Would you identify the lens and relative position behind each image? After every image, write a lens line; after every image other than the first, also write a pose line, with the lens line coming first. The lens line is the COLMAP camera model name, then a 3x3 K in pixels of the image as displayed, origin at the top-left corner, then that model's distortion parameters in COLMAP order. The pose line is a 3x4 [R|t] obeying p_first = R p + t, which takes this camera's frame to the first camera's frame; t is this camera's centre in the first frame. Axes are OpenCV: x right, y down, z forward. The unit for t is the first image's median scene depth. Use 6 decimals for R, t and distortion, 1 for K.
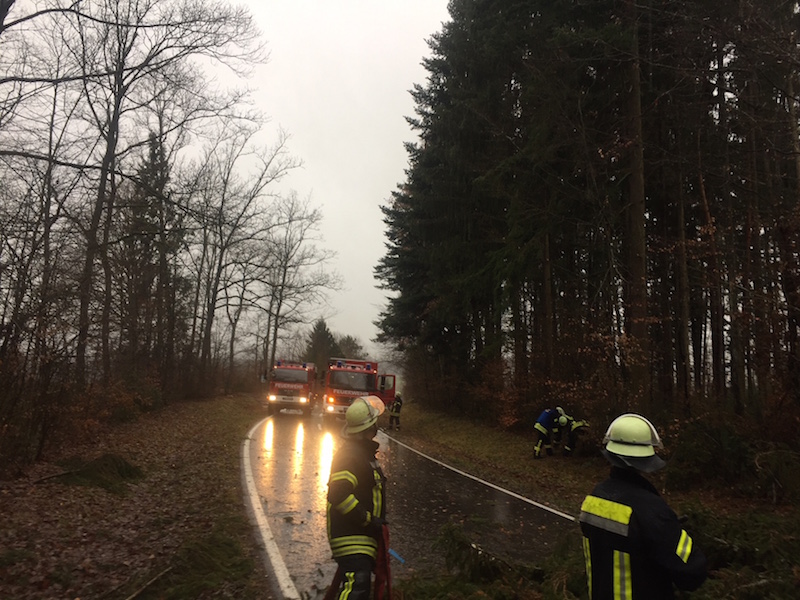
lens RADIAL K [[667.1, 0, 401.2], [0, 667.1, 287.0], [0, 0, 1]] dist [0.066307, -0.055212]
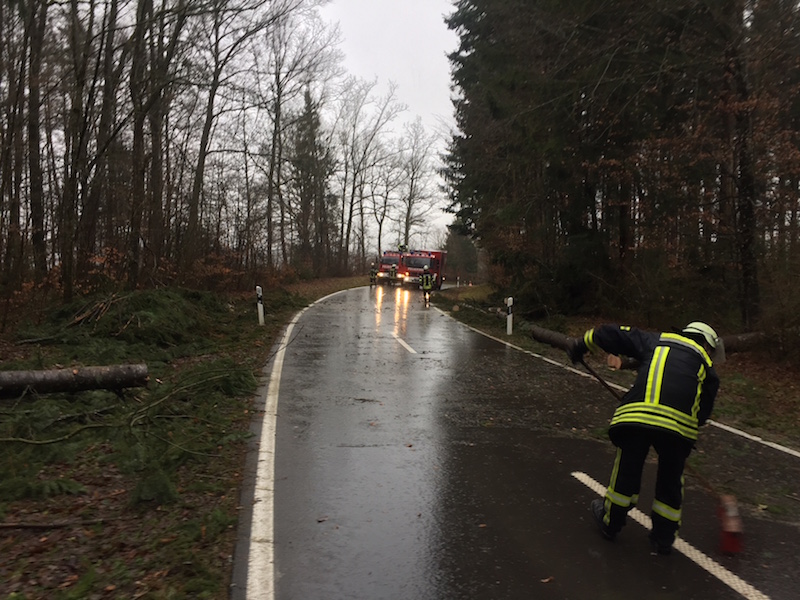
lens RADIAL K [[667.1, 0, 401.2], [0, 667.1, 287.0], [0, 0, 1]] dist [0.066307, -0.055212]
pose [[0.967527, -0.007676, -0.252651, 0.185387], [0.048720, 0.986459, 0.156603, -0.037793], [0.248028, -0.163826, 0.954800, -0.372354]]
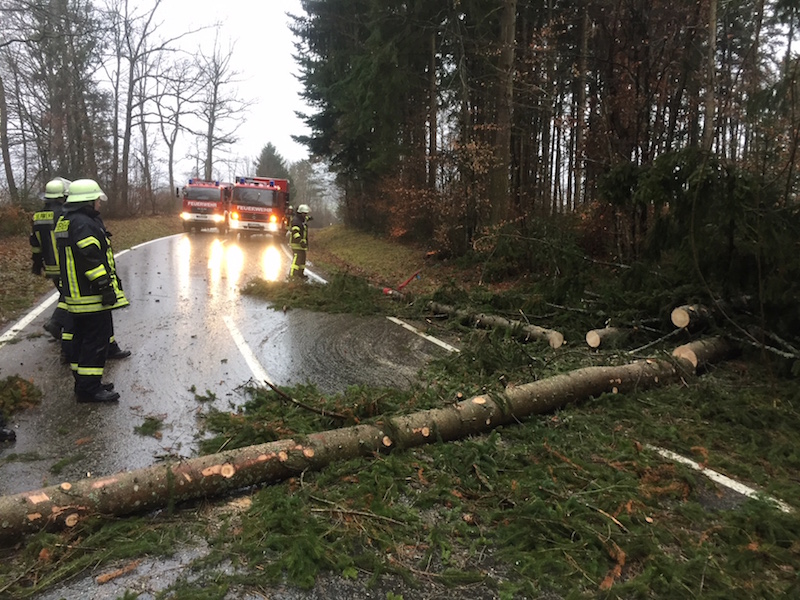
lens RADIAL K [[667.1, 0, 401.2], [0, 667.1, 287.0], [0, 0, 1]] dist [0.066307, -0.055212]
pose [[0.998768, -0.015566, 0.047118, 0.059316], [0.003004, 0.966752, 0.255699, 0.008057], [-0.049532, -0.255242, 0.965608, -0.015534]]
